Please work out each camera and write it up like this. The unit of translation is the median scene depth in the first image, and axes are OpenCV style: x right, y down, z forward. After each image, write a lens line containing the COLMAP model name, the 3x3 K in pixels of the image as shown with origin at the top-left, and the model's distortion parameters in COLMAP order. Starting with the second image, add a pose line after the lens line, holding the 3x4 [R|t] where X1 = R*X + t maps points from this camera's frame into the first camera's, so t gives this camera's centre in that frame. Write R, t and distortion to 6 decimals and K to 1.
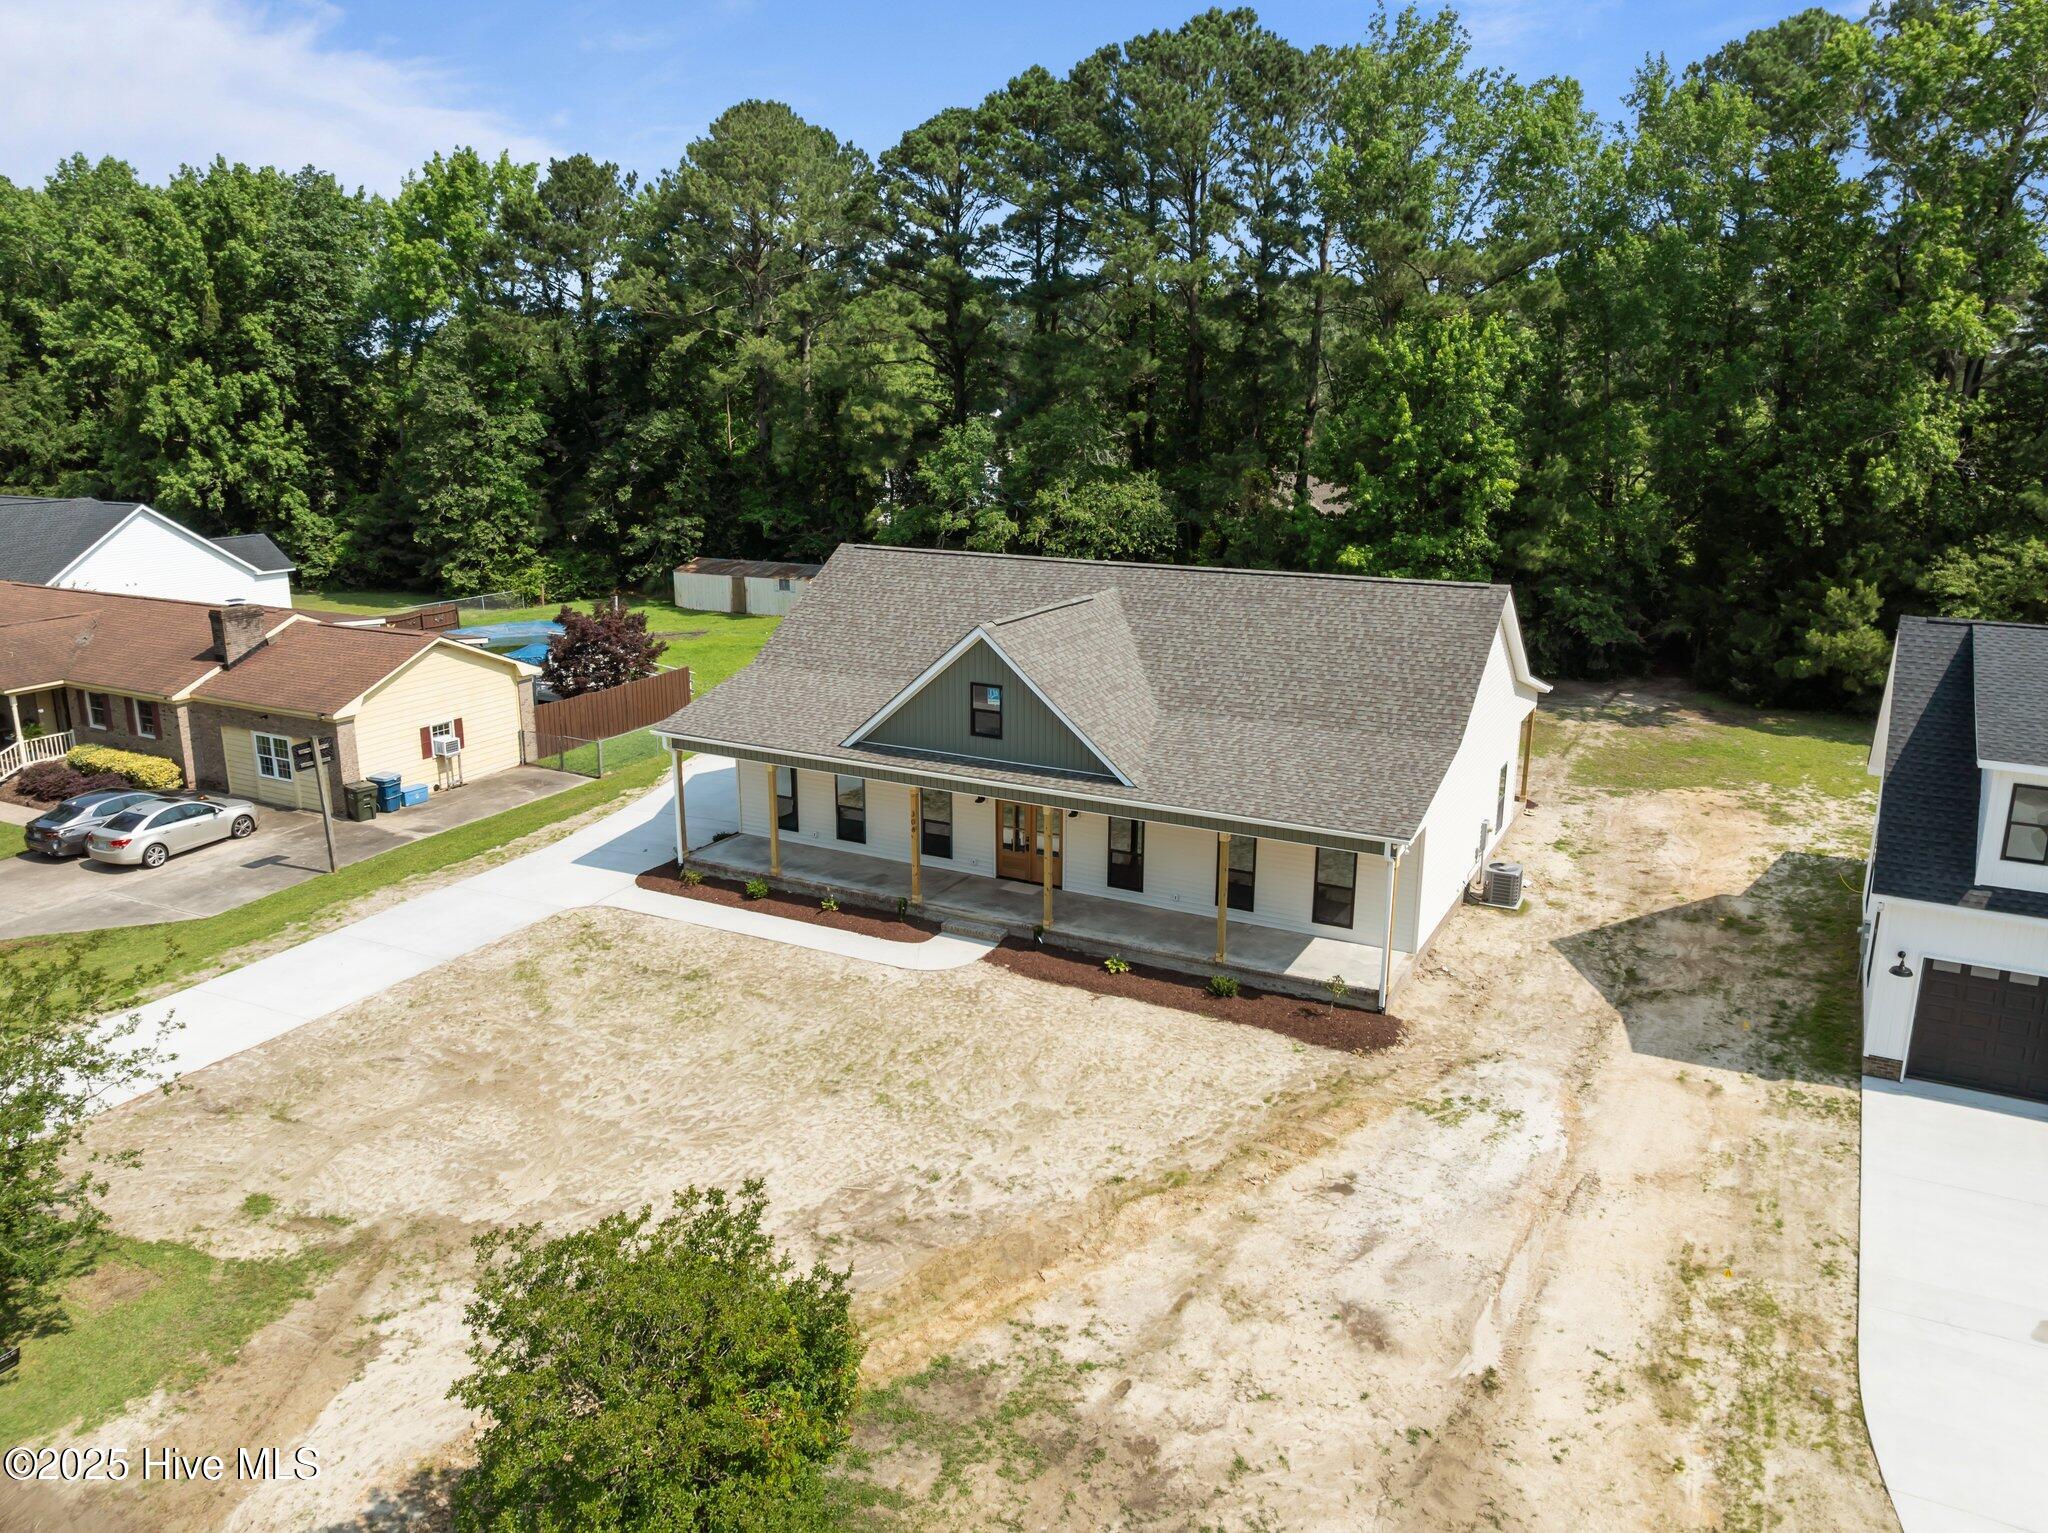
lens RADIAL K [[1430.4, 0, 1024.0], [0, 1430.4, 766.5], [0, 0, 1]] dist [-0.041298, 0.002109]
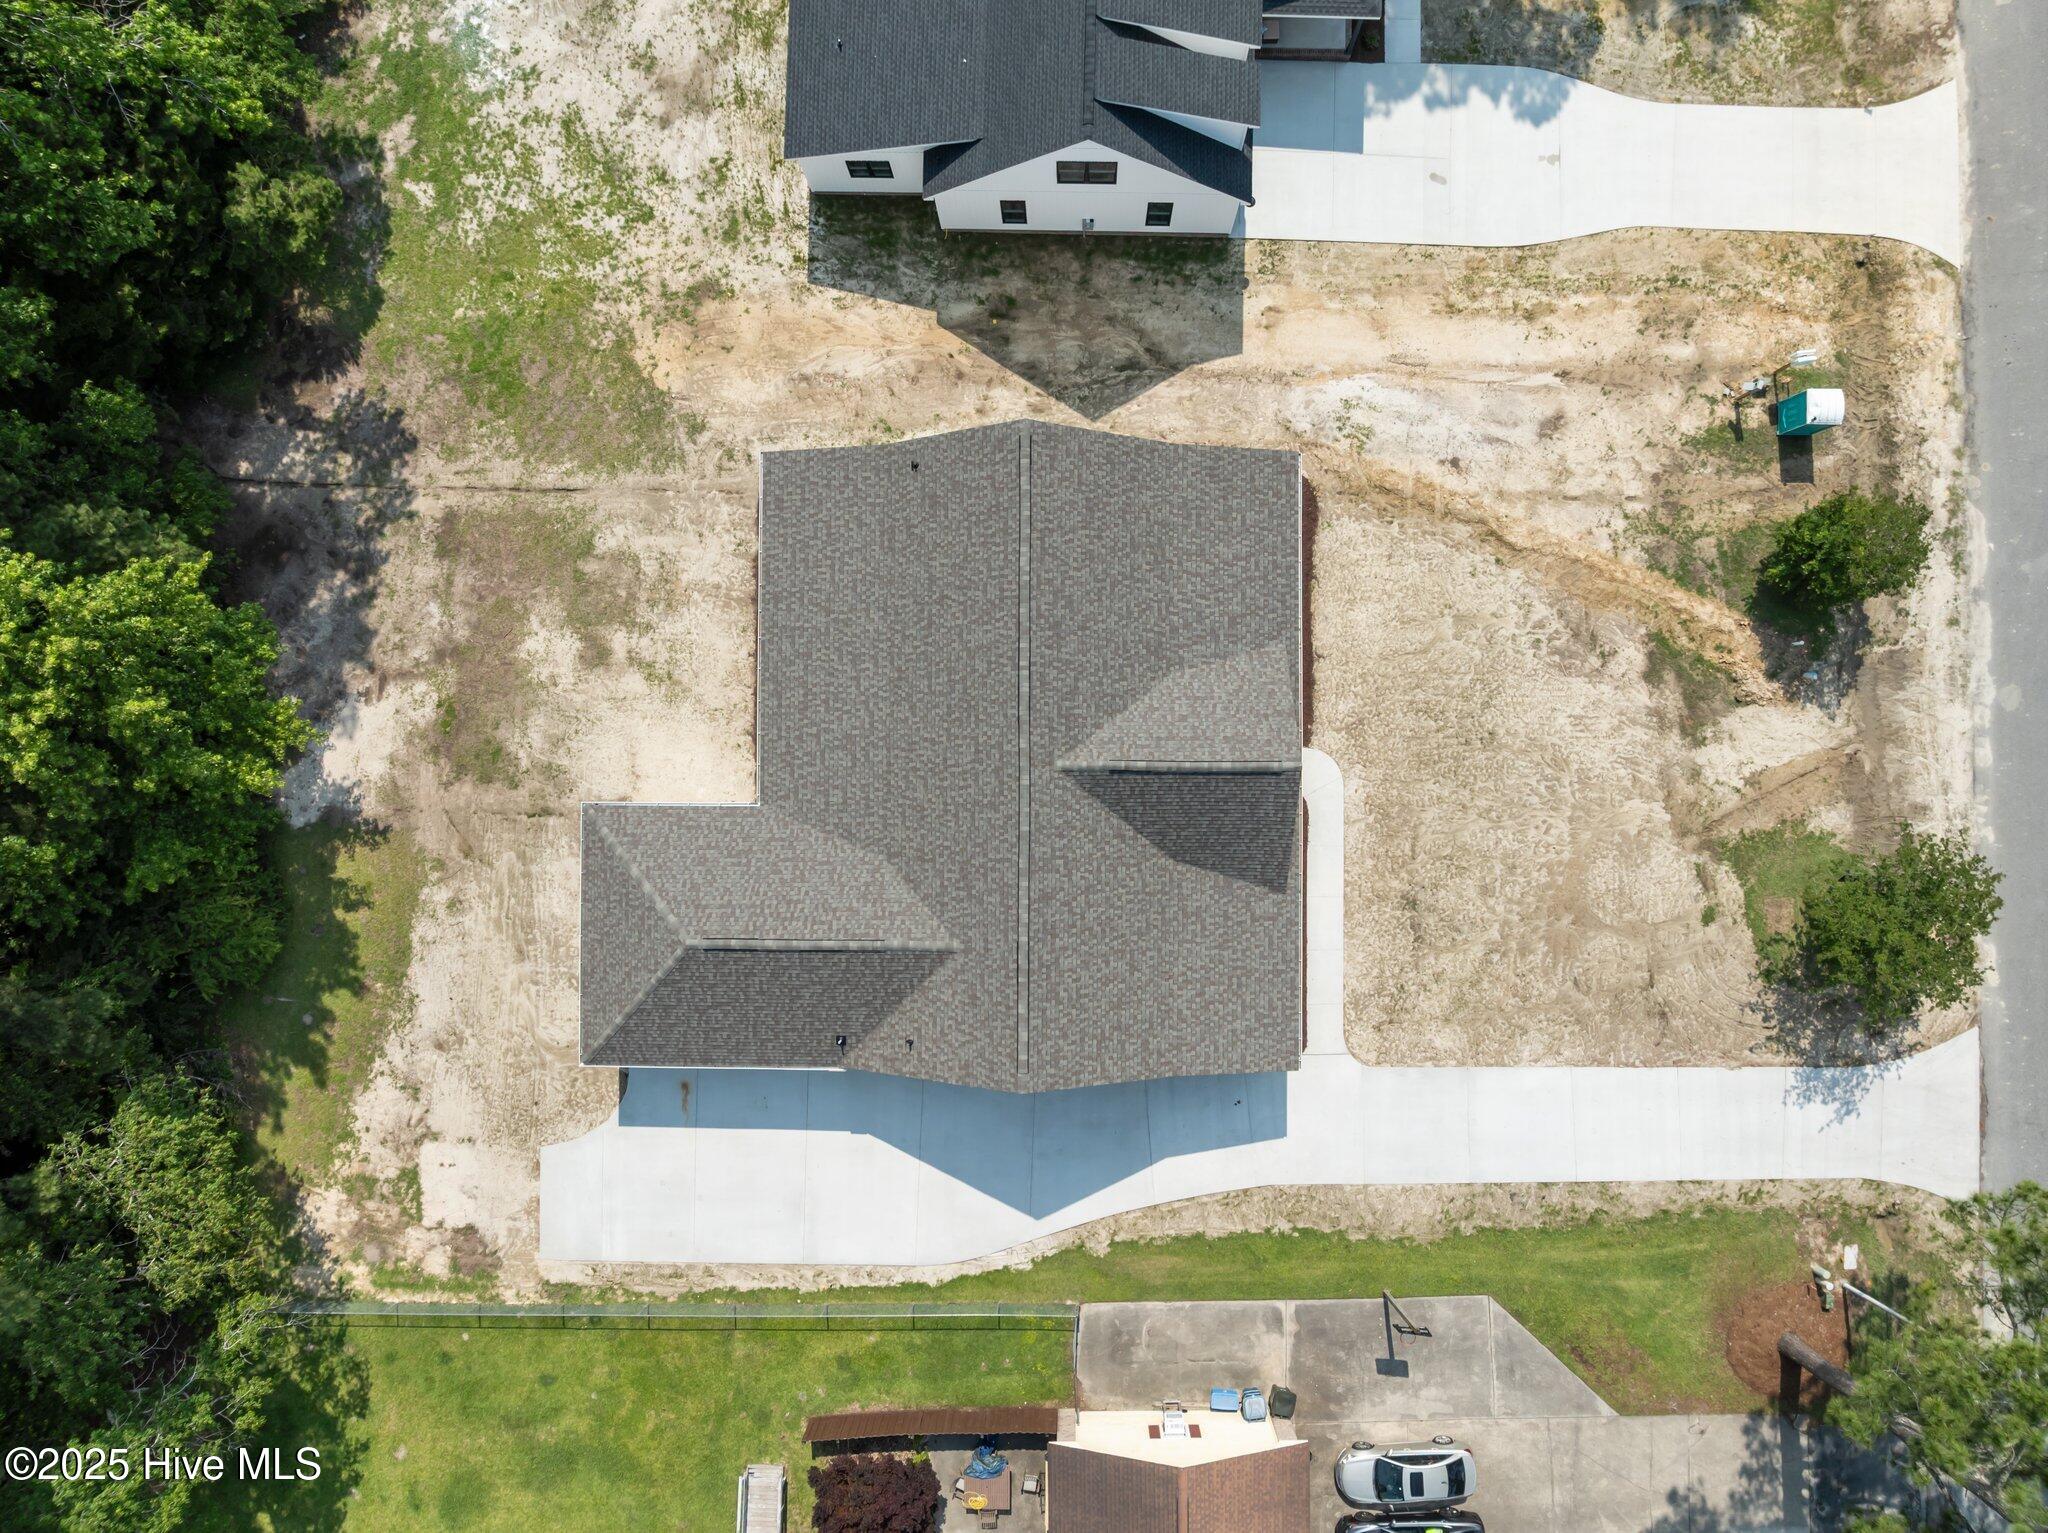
lens RADIAL K [[1429.0, 0, 1024.0], [0, 1429.0, 766.5], [0, 0, 1]] dist [-0.031764, -0.004782]
pose [[-0.471304, -0.881708, 0.021519, 0.062459], [0.252219, -0.111360, 0.961241, -1.424808], [-0.845138, 0.458465, 0.274869, 0.864144]]
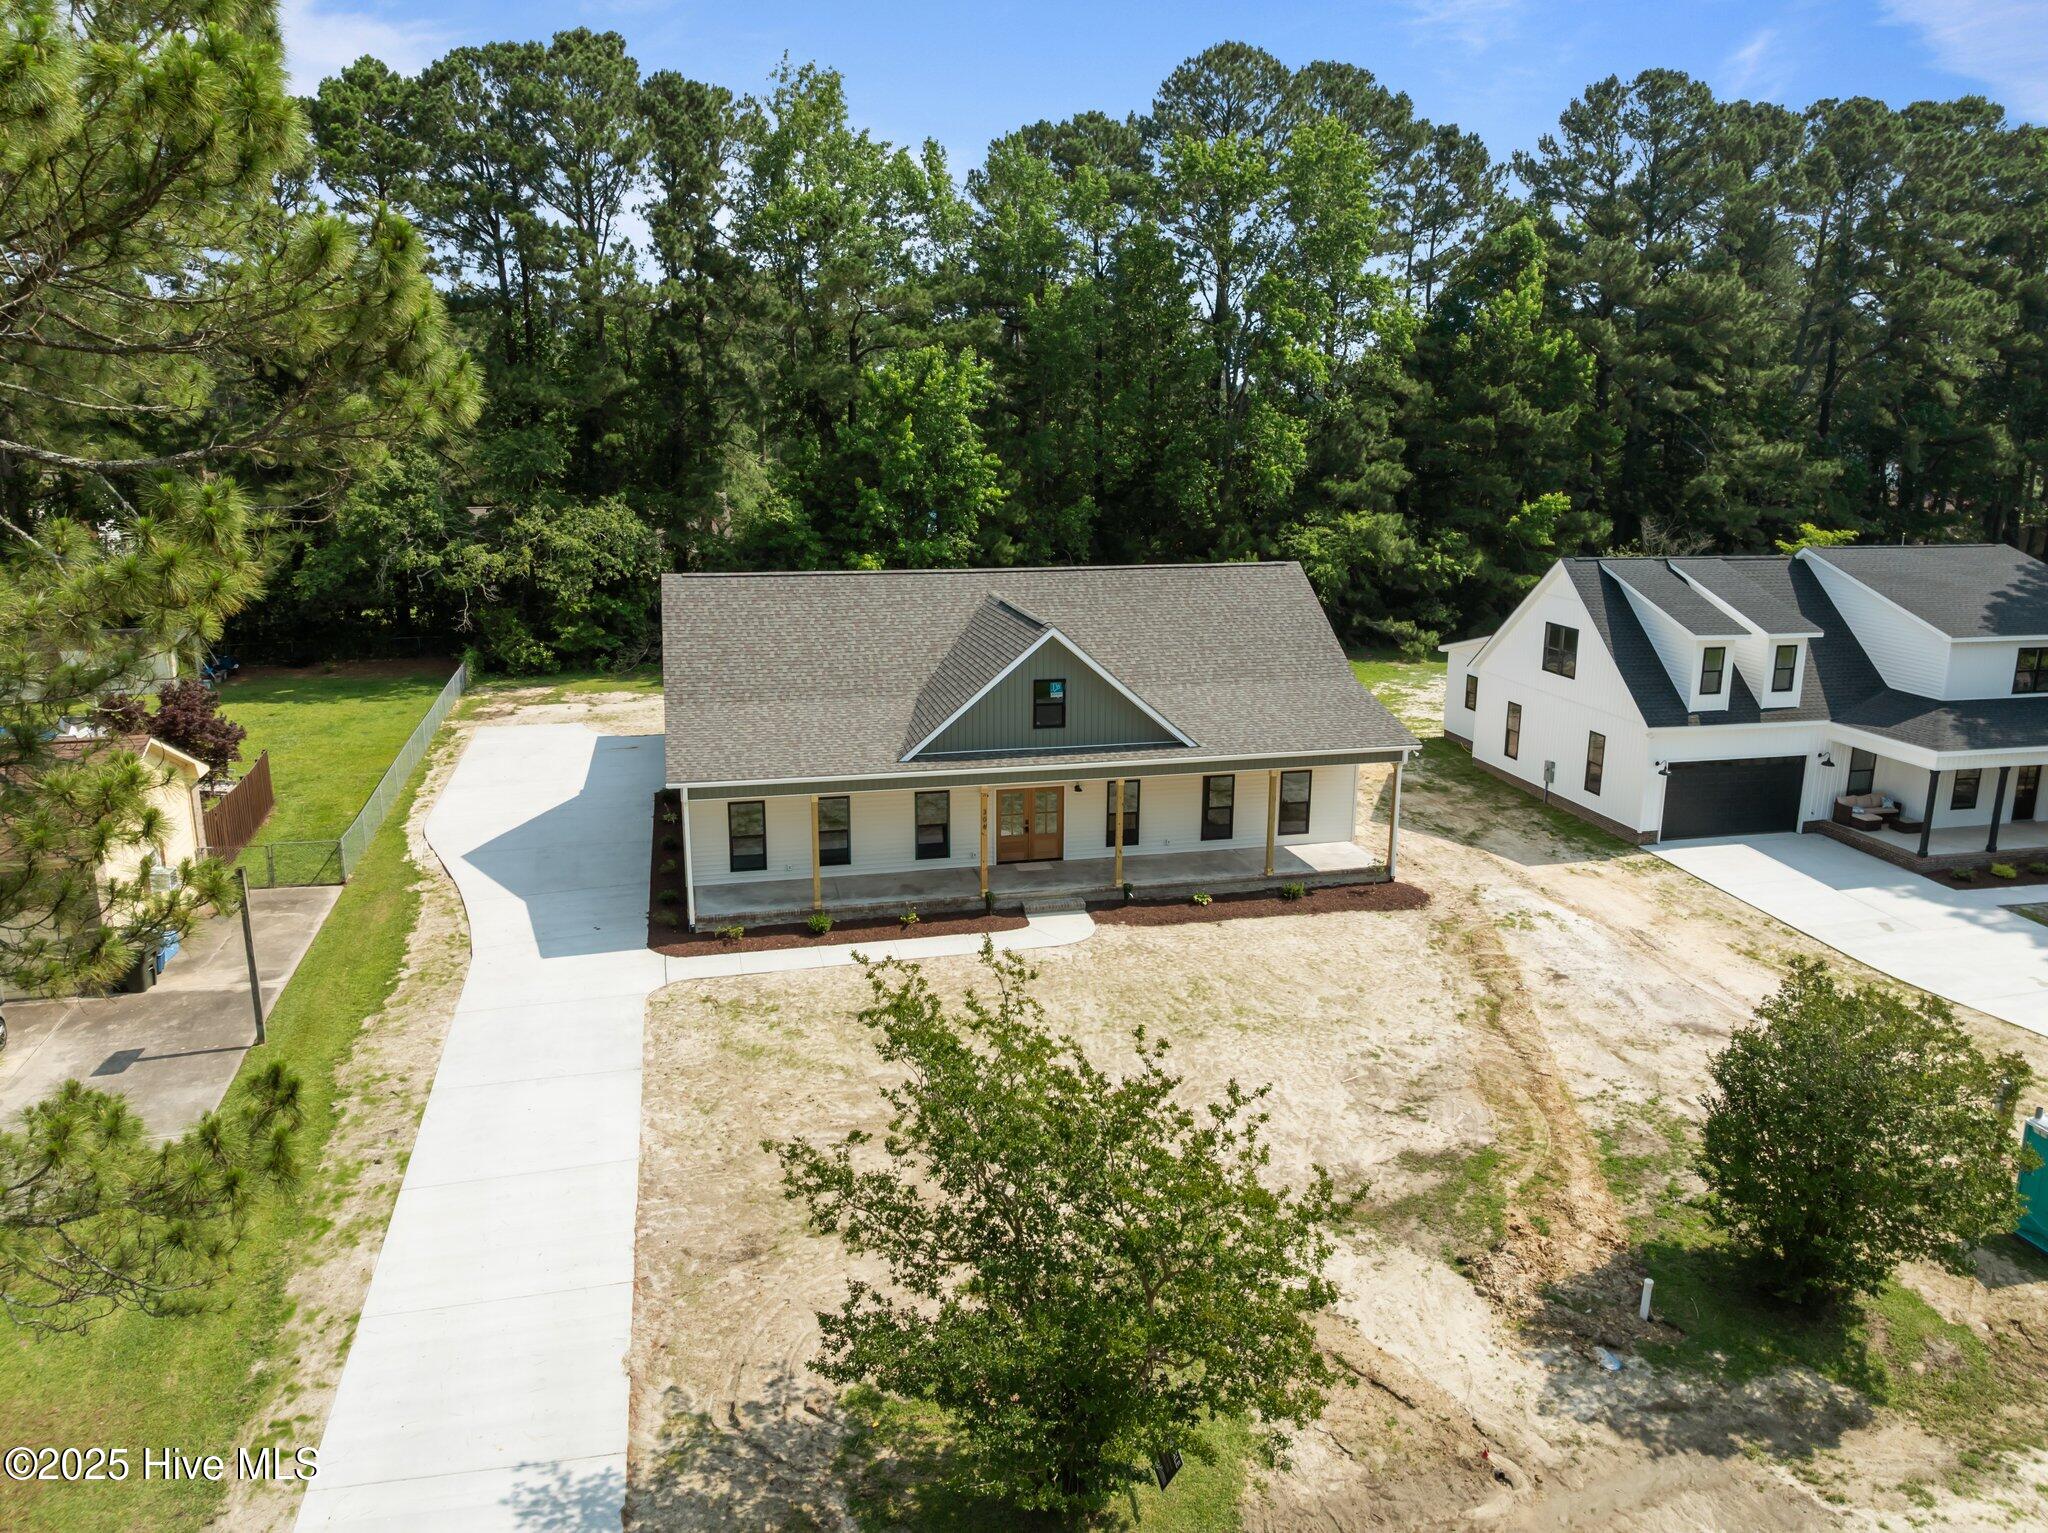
lens RADIAL K [[1436.6, 0, 1024.0], [0, 1436.6, 766.5], [0, 0, 1]] dist [-0.036128, -0.003479]
pose [[0.747350, -0.155667, 0.645938, -0.788386], [0.165495, 0.985140, 0.045934, -0.046925], [-0.643490, 0.072571, 0.762007, 0.180085]]
